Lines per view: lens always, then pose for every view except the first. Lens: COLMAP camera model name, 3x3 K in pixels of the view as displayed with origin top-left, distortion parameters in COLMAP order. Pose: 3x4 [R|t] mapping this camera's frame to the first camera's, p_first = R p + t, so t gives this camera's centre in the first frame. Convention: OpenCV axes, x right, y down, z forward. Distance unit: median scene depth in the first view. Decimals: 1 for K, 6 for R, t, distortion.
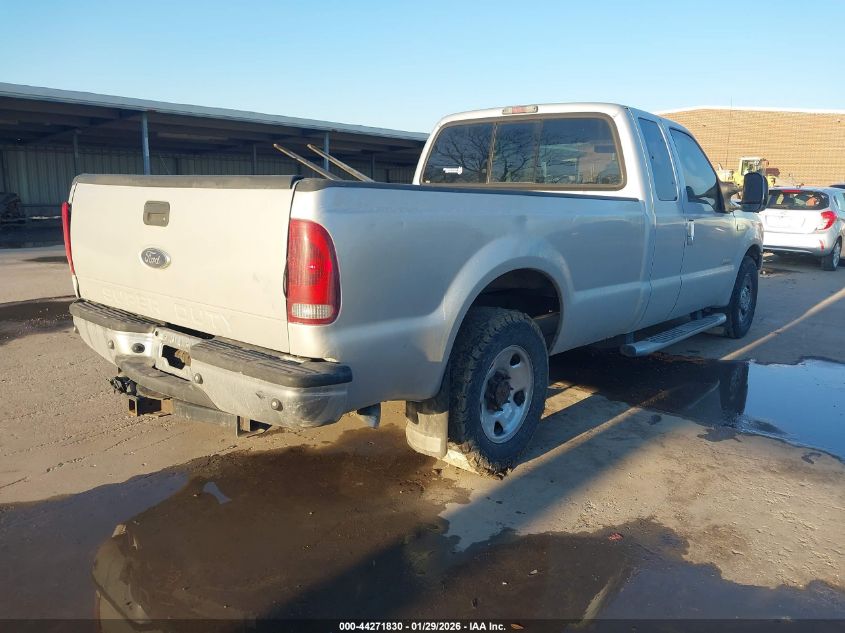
lens RADIAL K [[668.7, 0, 422.5], [0, 668.7, 316.5], [0, 0, 1]] dist [-0.033278, 0.002504]
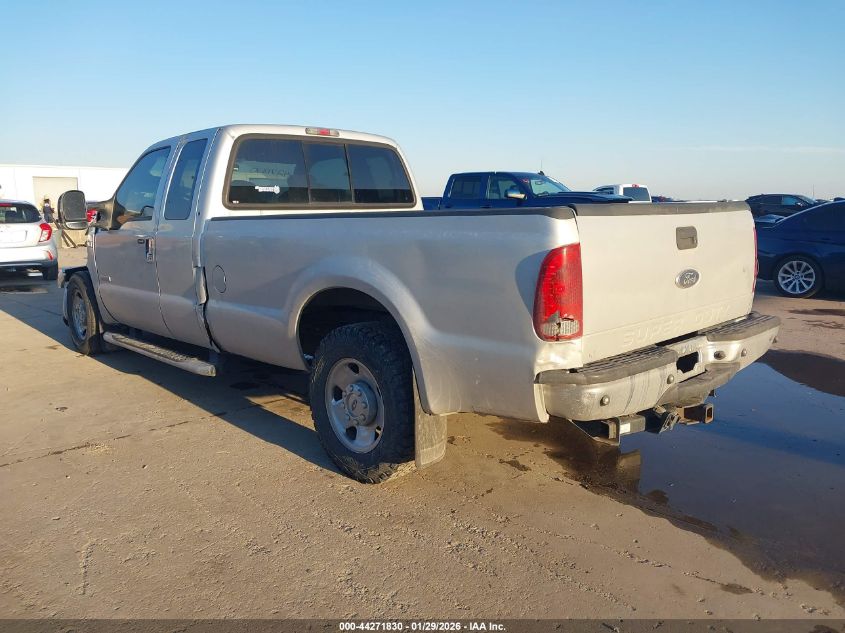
lens RADIAL K [[668.7, 0, 422.5], [0, 668.7, 316.5], [0, 0, 1]] dist [-0.033278, 0.002504]
pose [[0.102687, -0.172931, 0.979566, -0.911157], [0.184251, 0.971038, 0.152110, -0.163436], [-0.977500, 0.164866, 0.131575, 0.769563]]
